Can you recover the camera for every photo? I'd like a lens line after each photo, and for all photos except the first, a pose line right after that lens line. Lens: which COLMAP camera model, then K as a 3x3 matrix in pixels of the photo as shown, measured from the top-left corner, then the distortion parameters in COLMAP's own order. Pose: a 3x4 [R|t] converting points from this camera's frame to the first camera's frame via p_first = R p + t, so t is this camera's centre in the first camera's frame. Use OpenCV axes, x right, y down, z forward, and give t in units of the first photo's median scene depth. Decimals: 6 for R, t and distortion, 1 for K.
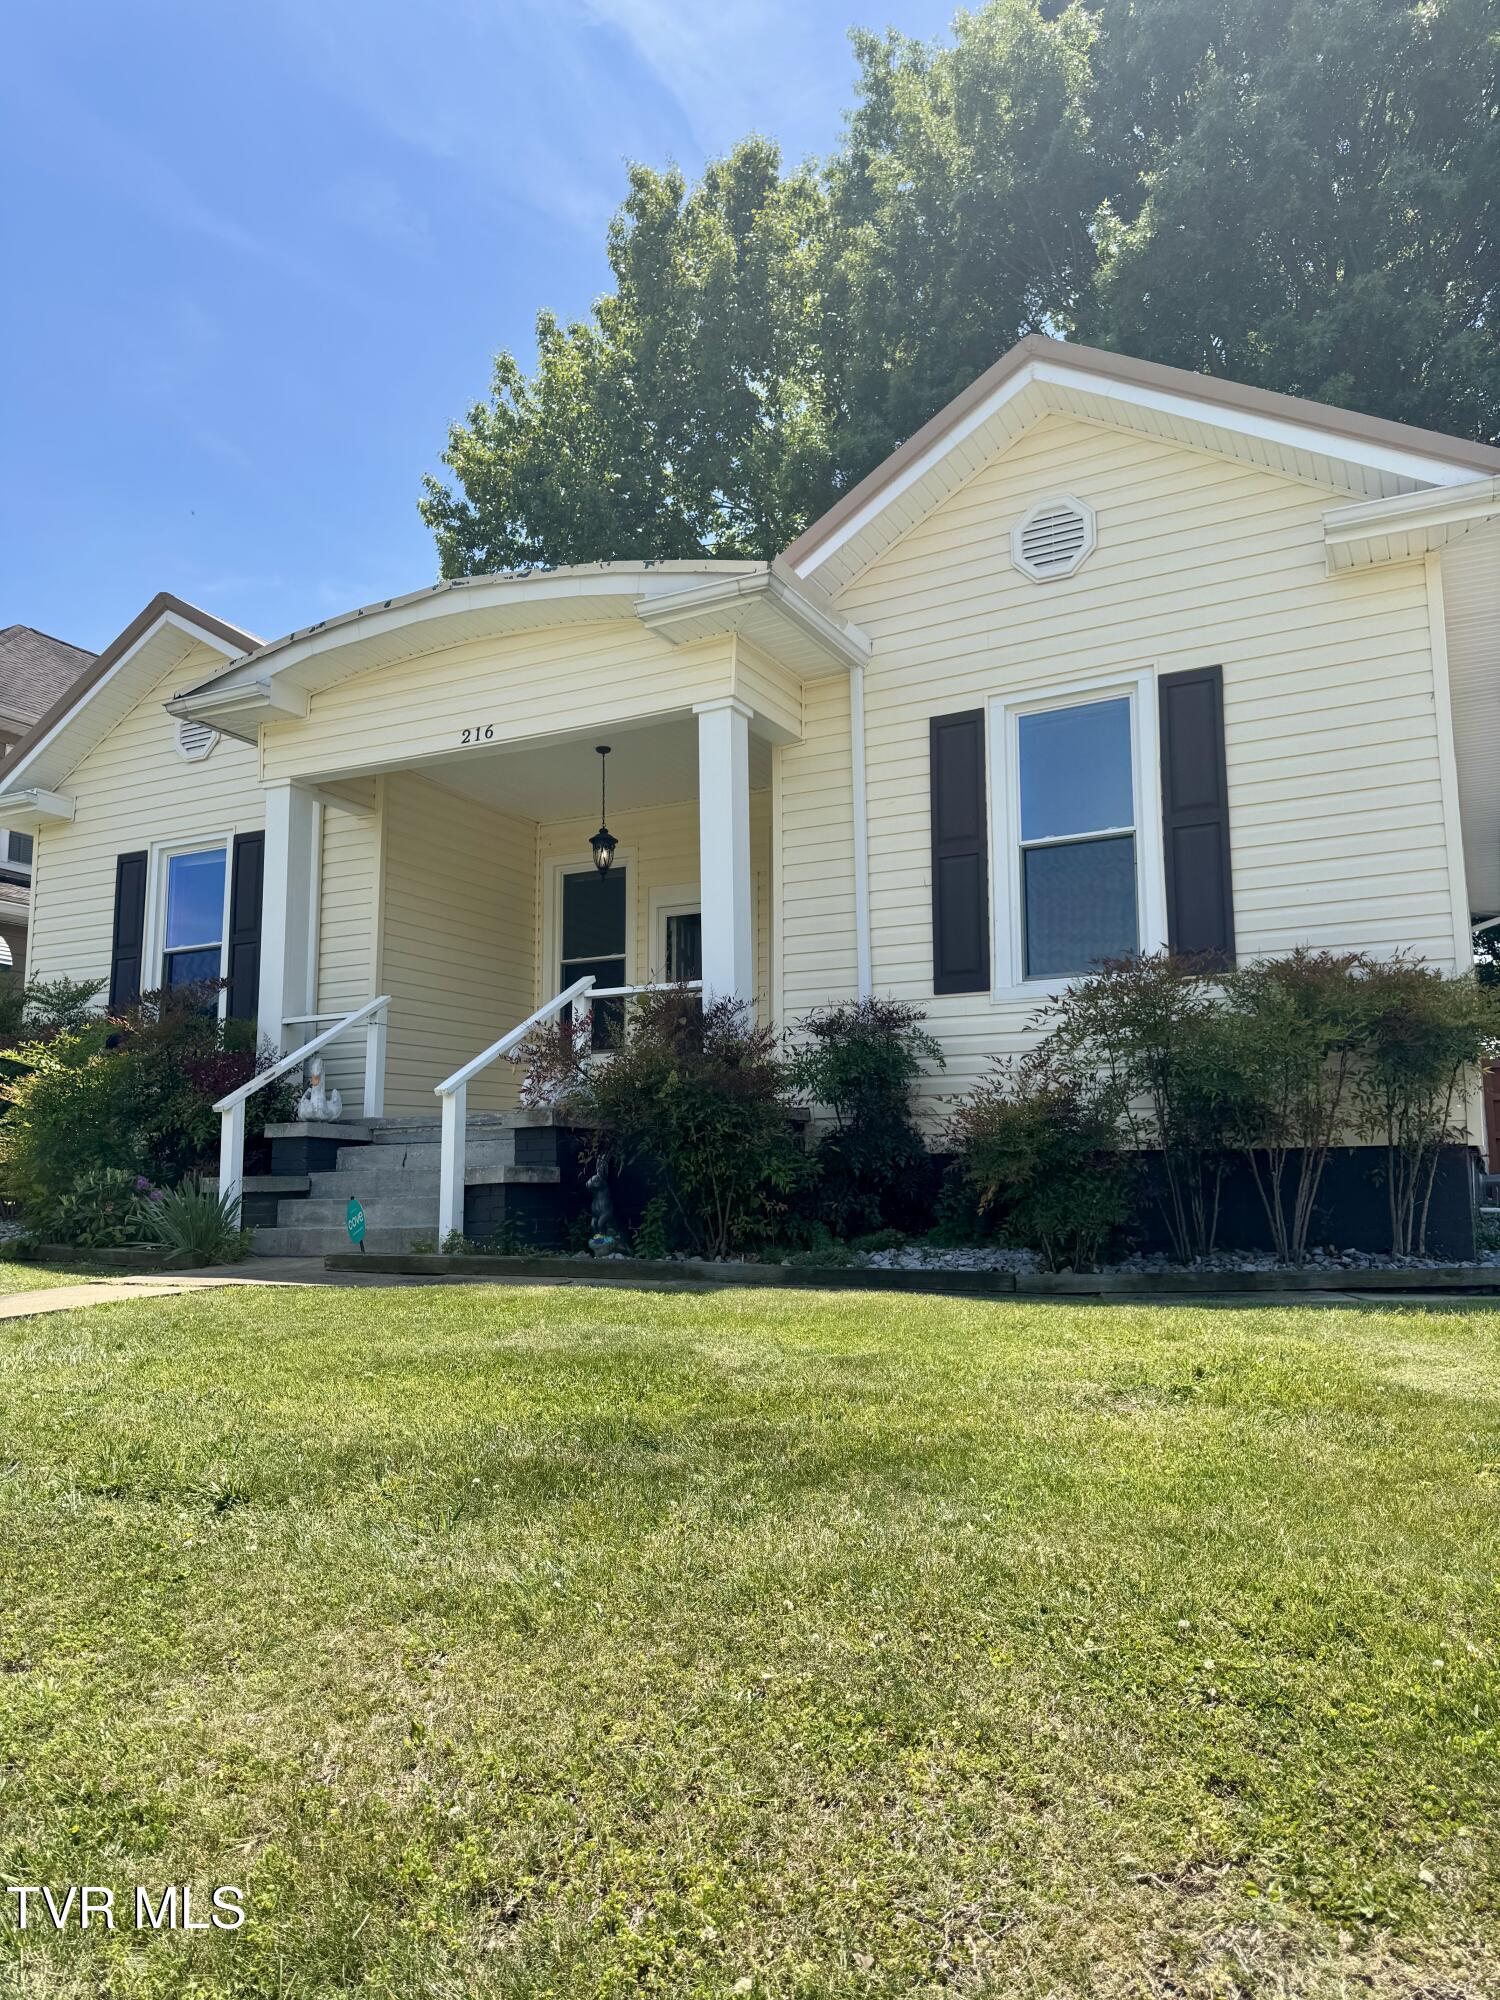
lens RADIAL K [[1386.7, 0, 750.0], [0, 1386.7, 1000.0], [0, 0, 1]] dist [0.180334, -0.164569]
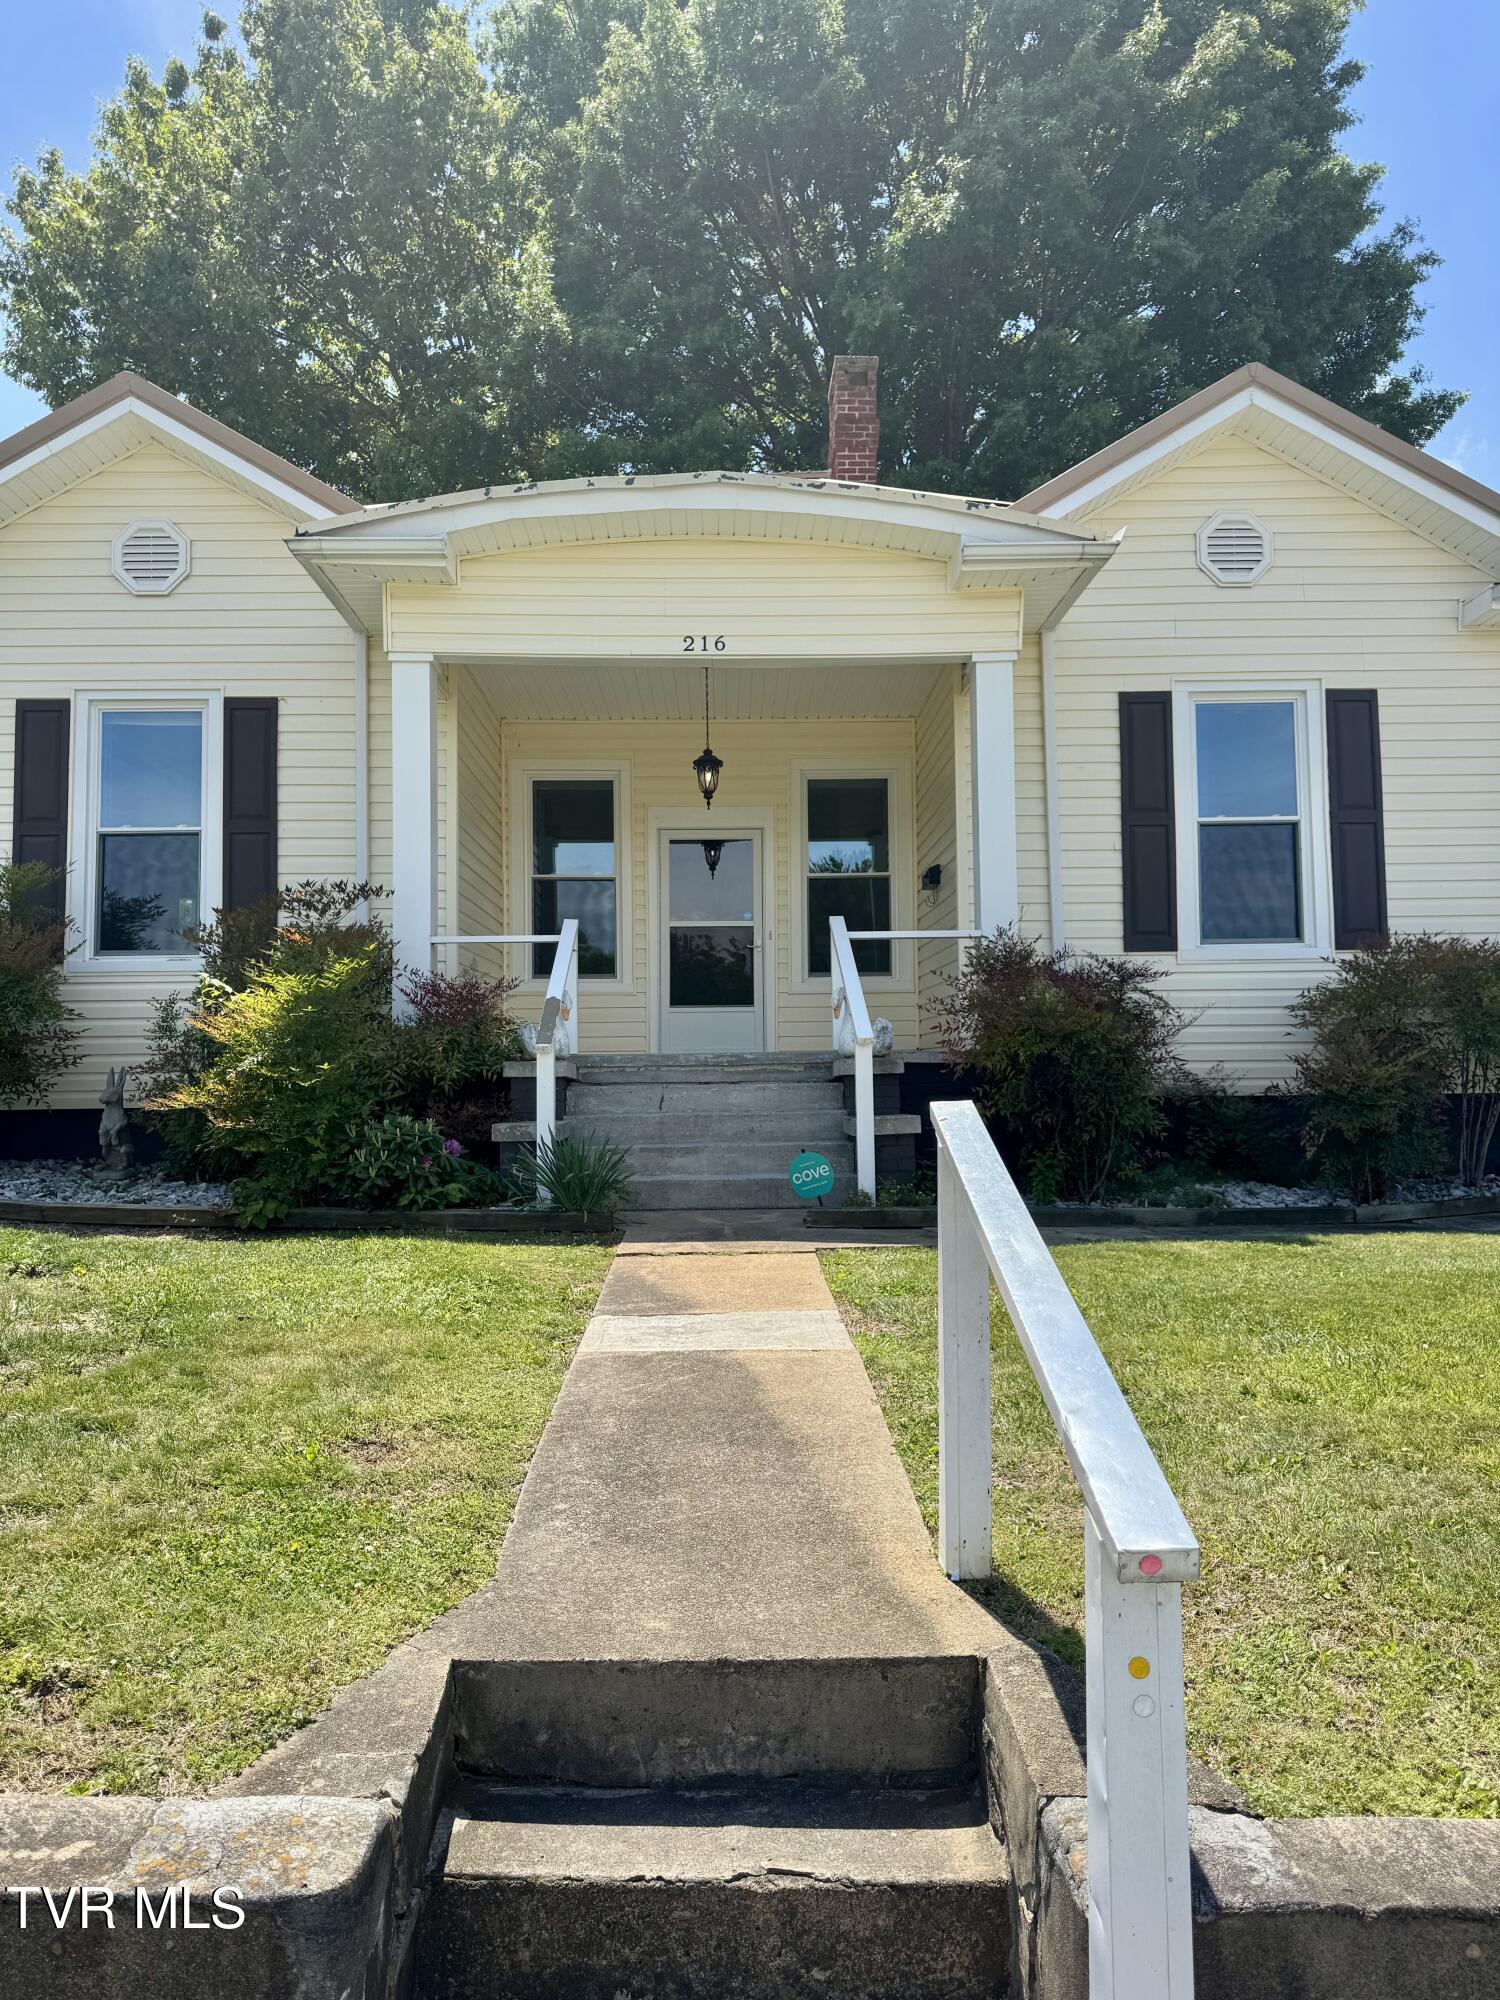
lens RADIAL K [[1385.5, 0, 750.0], [0, 1385.5, 1000.0], [0, 0, 1]] dist [0.133435, -0.165284]
pose [[0.880796, 0.027728, 0.472684, -0.638885], [-0.062114, 0.996423, 0.057291, -0.010766], [-0.469405, -0.079822, 0.879368, 0.170427]]
